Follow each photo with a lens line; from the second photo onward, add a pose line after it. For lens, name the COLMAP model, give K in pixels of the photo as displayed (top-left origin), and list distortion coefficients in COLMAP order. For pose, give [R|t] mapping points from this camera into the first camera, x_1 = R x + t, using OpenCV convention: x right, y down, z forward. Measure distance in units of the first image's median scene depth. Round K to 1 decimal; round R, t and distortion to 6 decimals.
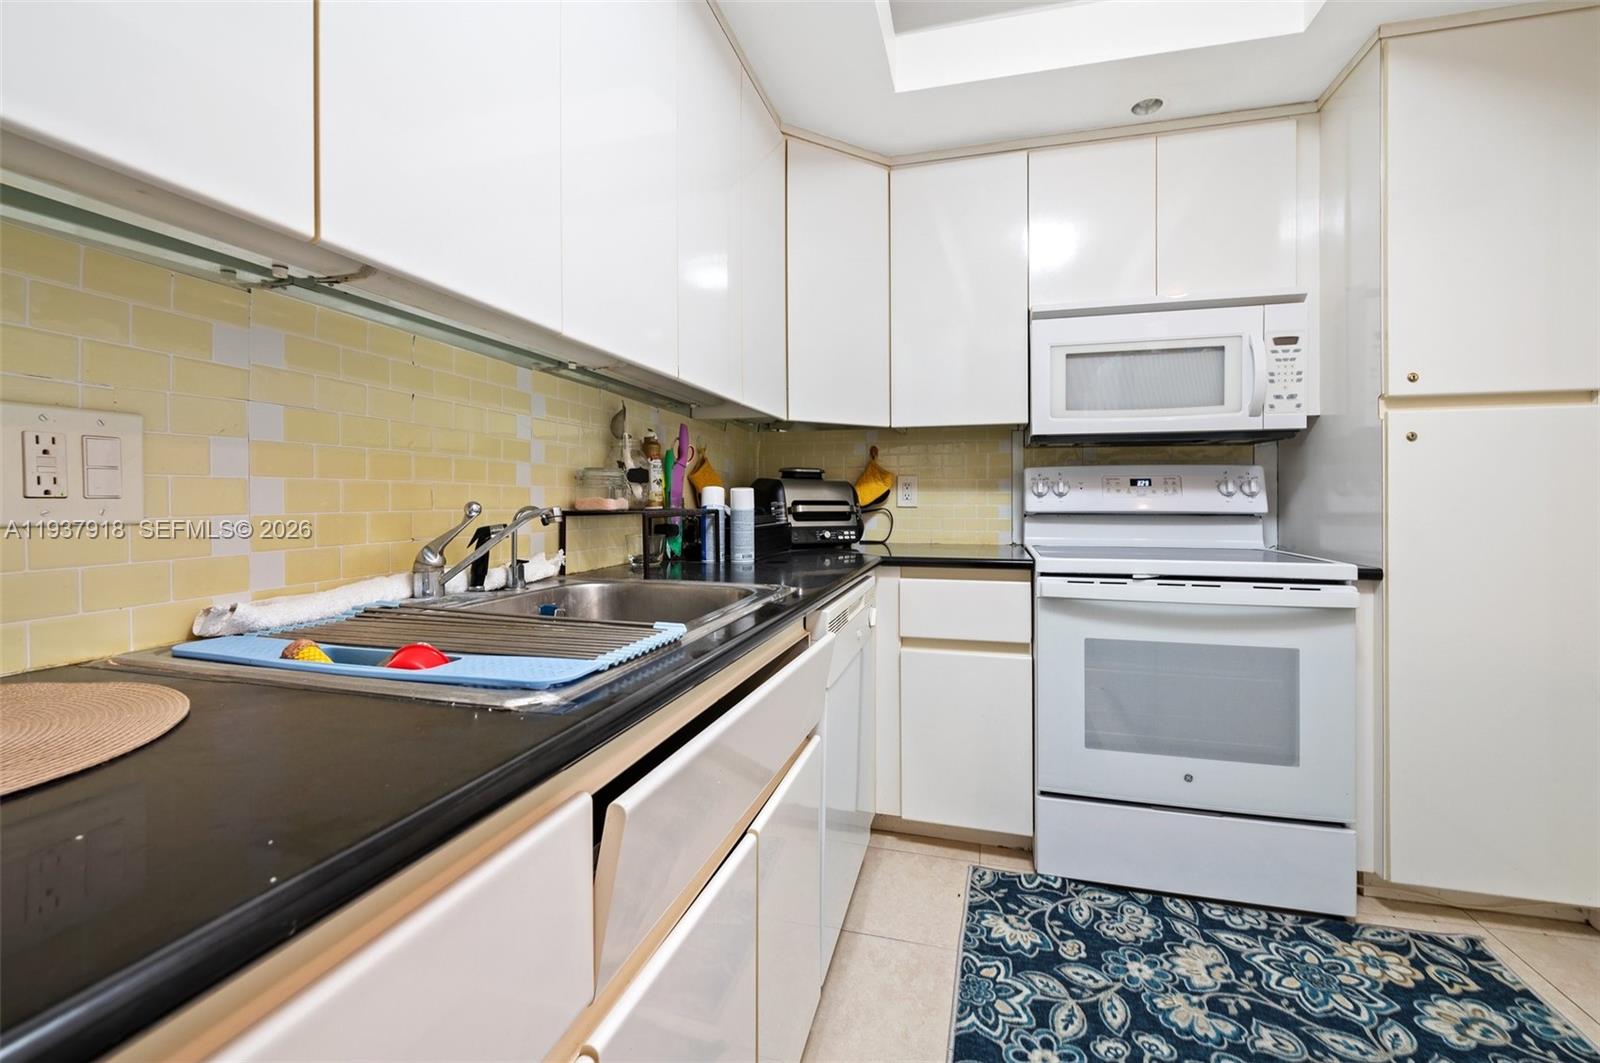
lens RADIAL K [[663.7, 0, 804.1], [0, 663.7, 503.8], [0, 0, 1]] dist [-0.006341, -0.001625]
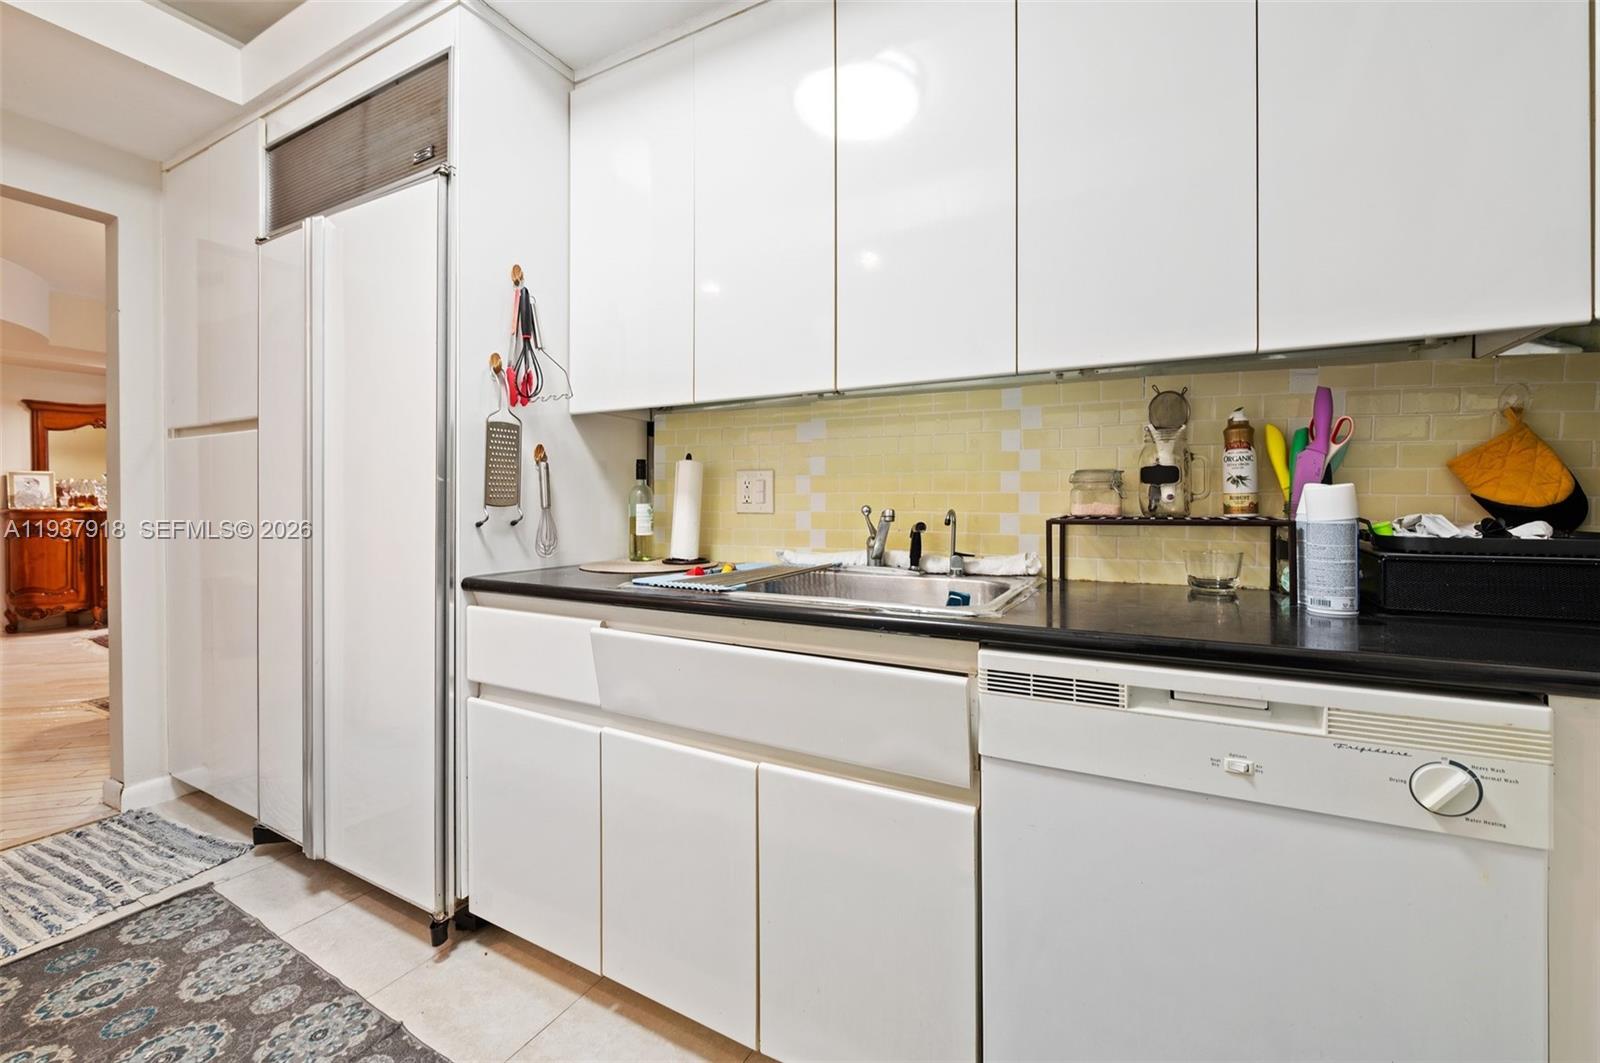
lens RADIAL K [[663.7, 0, 808.1], [0, 663.7, 503.3], [0, 0, 1]] dist [-0.006341, -0.001625]
pose [[-0.223883, 0.000626, -0.974616, 0.756081], [-0.003589, 0.999992, 0.001467, -0.008064], [0.974609, 0.003826, -0.223879, 0.919100]]
